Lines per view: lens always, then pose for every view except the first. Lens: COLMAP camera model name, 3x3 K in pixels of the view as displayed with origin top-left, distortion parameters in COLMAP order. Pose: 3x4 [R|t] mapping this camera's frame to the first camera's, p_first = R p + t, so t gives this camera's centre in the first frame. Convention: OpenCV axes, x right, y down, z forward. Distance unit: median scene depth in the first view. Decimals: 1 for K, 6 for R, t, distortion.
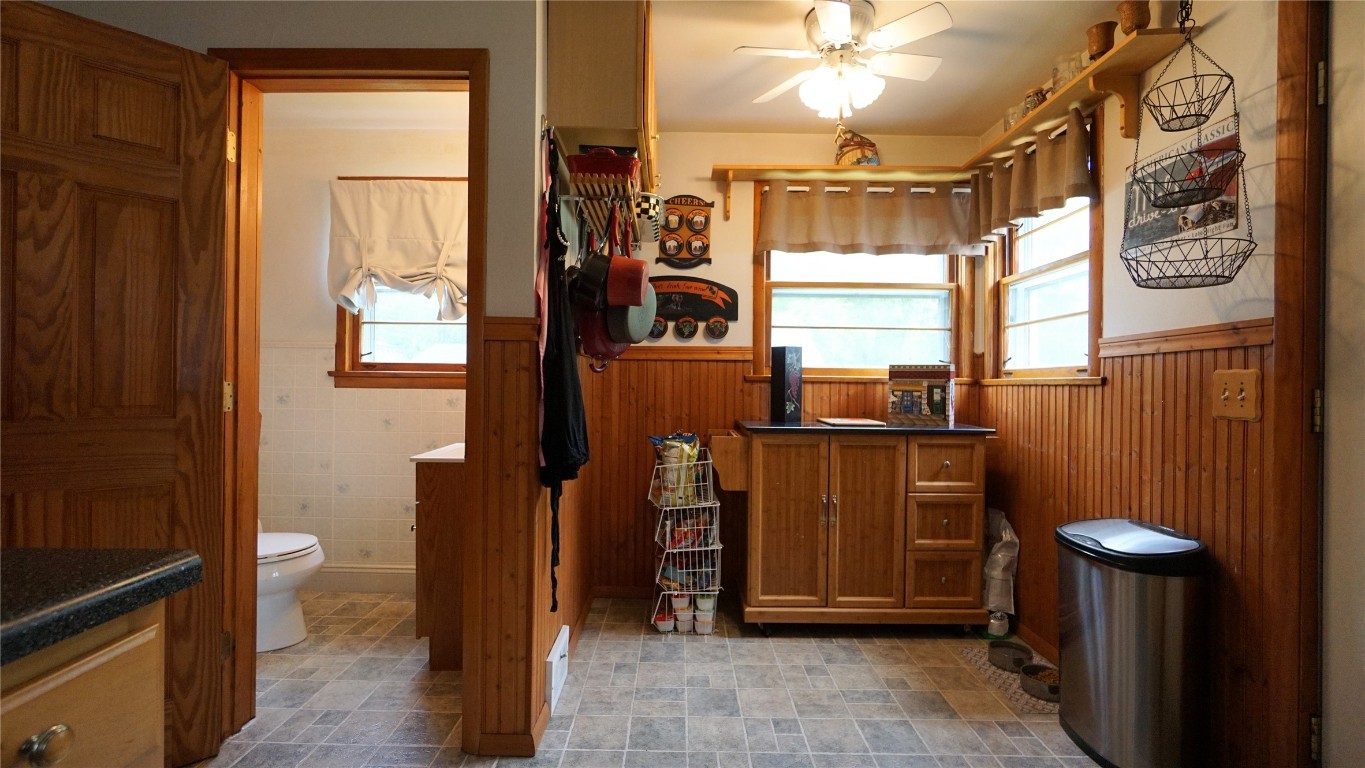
lens RADIAL K [[588.3, 0, 676.1], [0, 588.3, 387.5], [0, 0, 1]] dist [-0.007730, 0.000949]
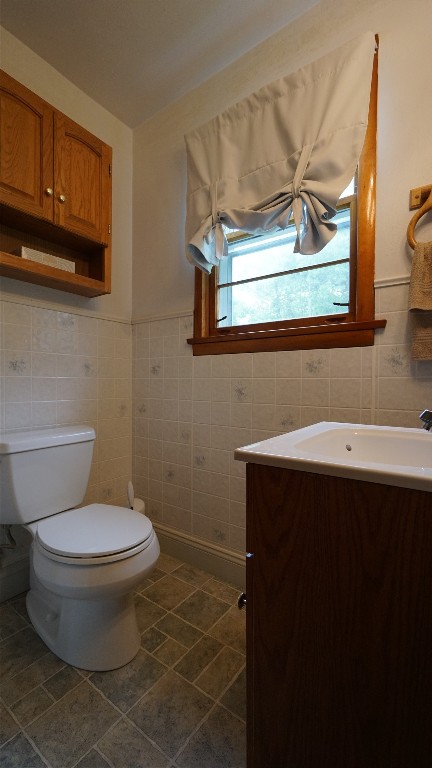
lens RADIAL K [[331.0, 0, 214.3], [0, 331.0, 386.5], [0, 0, 1]] dist [-0.007730, 0.000949]
pose [[0.807836, -0.002028, -0.589403, -0.237799], [0.001996, 0.999998, -0.000706, 0.052475], [0.589404, -0.000606, 0.807839, 0.592772]]
